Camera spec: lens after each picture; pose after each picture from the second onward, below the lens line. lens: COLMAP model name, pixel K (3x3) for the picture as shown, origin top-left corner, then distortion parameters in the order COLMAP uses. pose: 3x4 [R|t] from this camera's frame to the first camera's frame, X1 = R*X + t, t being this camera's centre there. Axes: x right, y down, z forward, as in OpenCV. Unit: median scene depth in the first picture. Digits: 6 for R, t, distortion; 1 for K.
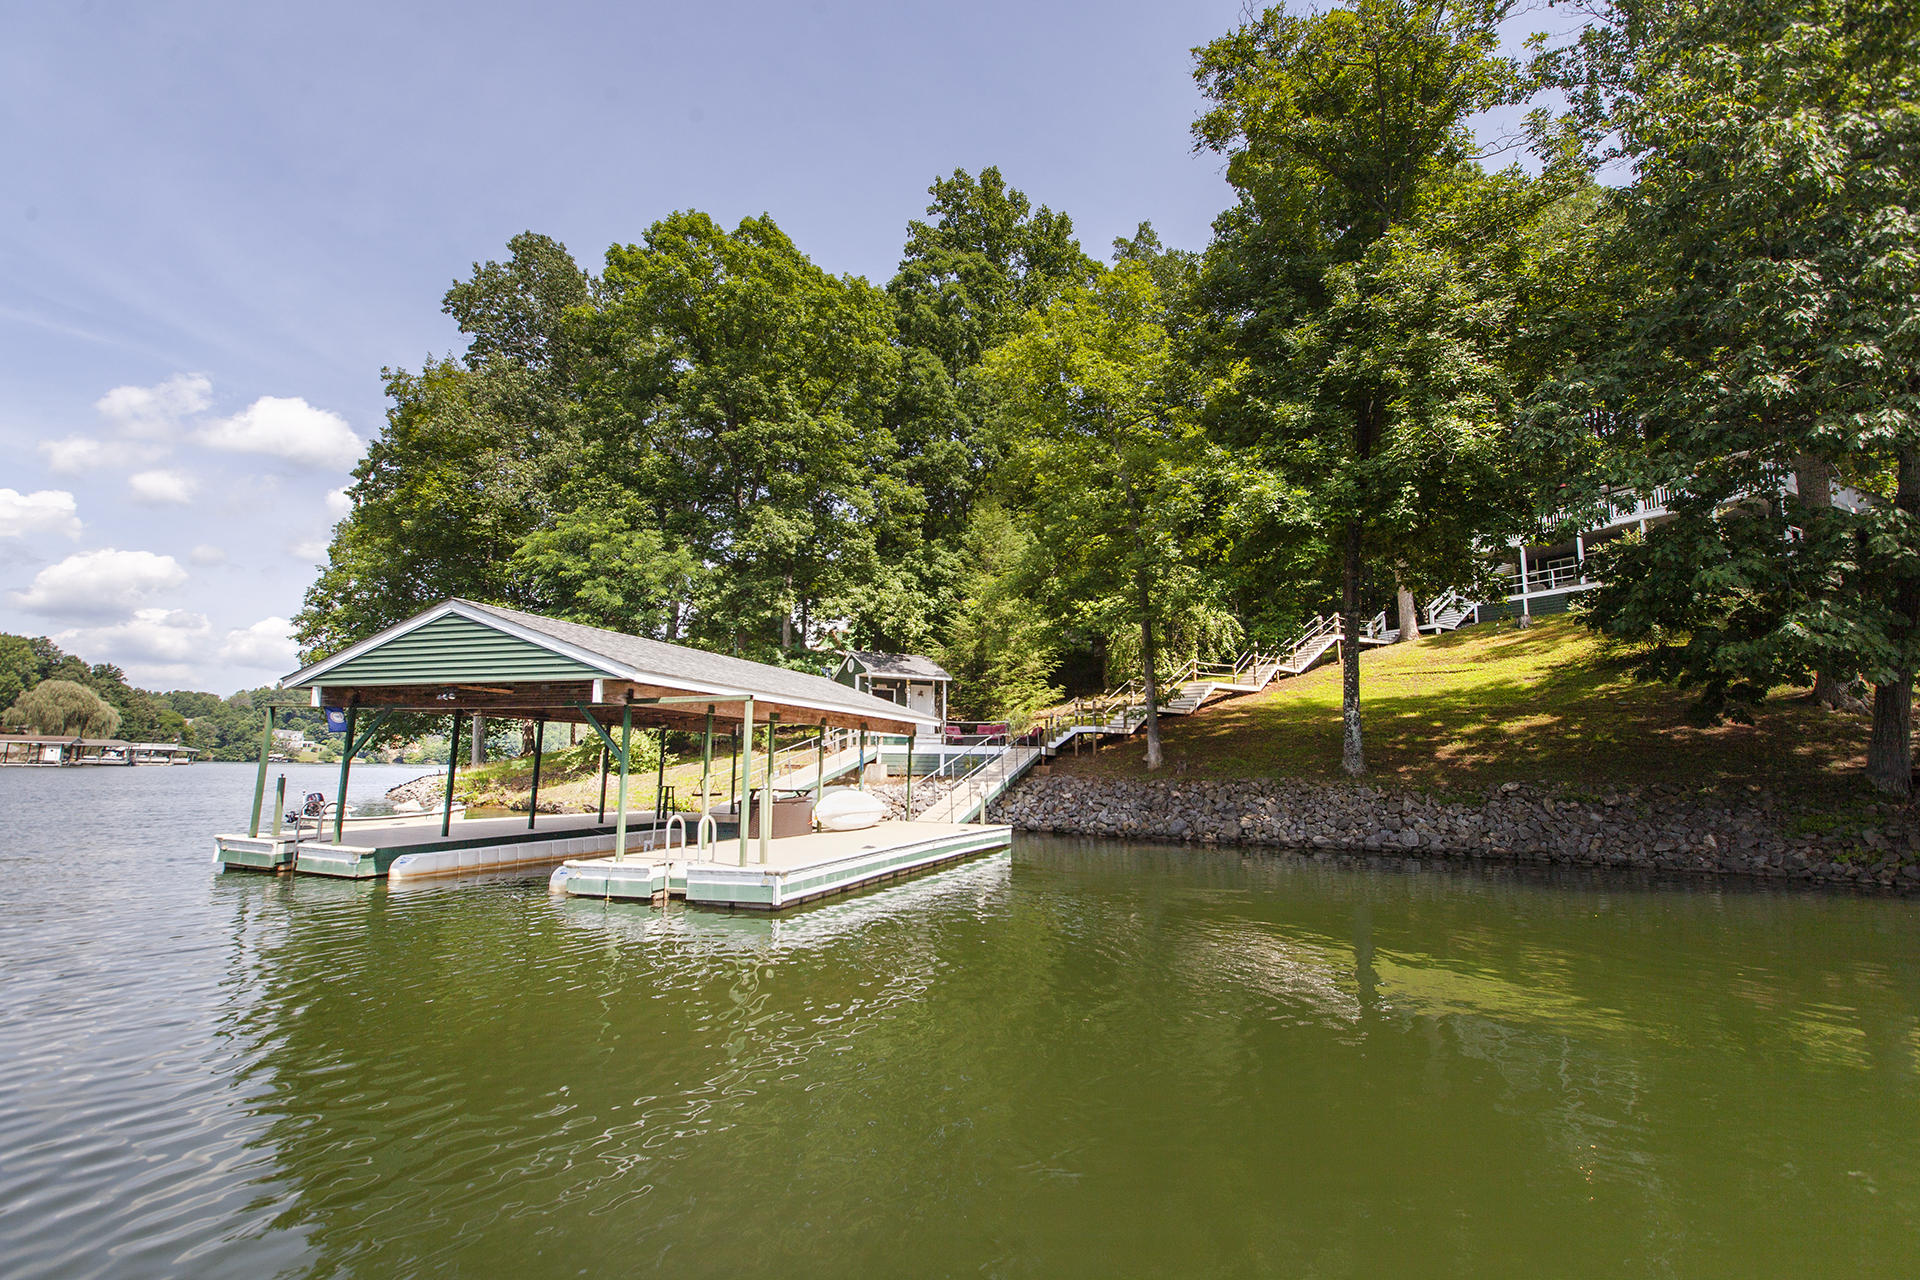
lens RADIAL K [[882.3, 0, 960.0], [0, 882.3, 640.0], [0, 0, 1]] dist [0.011031, -0.001377]
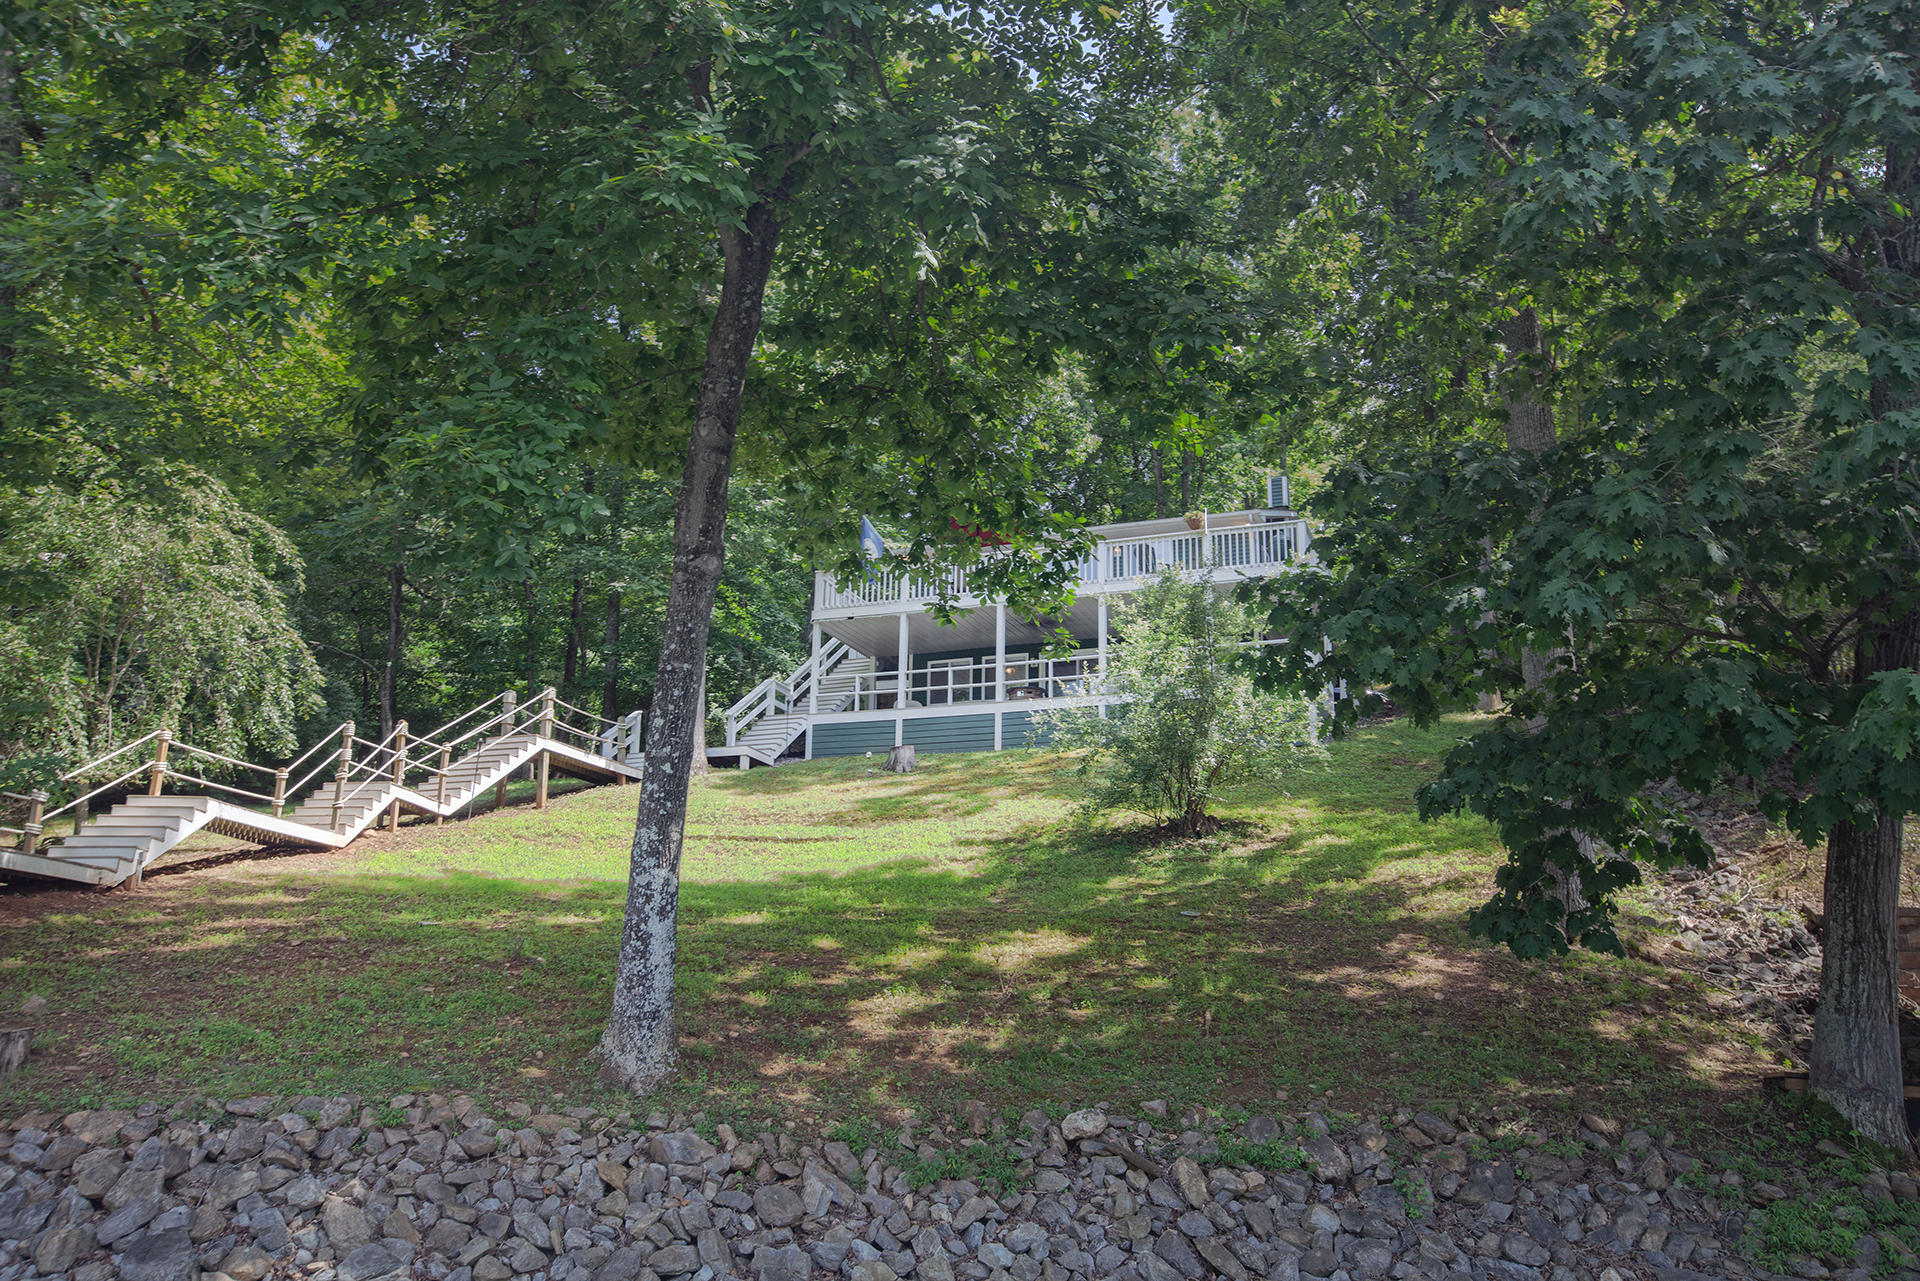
lens RADIAL K [[1599.1, 0, 960.0], [0, 1599.1, 640.5], [0, 0, 1]] dist [-0.043144, 0.154275]
pose [[0.760373, 0.175685, 0.625275, 0.126574], [-0.102854, 0.983144, -0.151159, 0.057478], [-0.641291, 0.050625, 0.765626, 0.391266]]
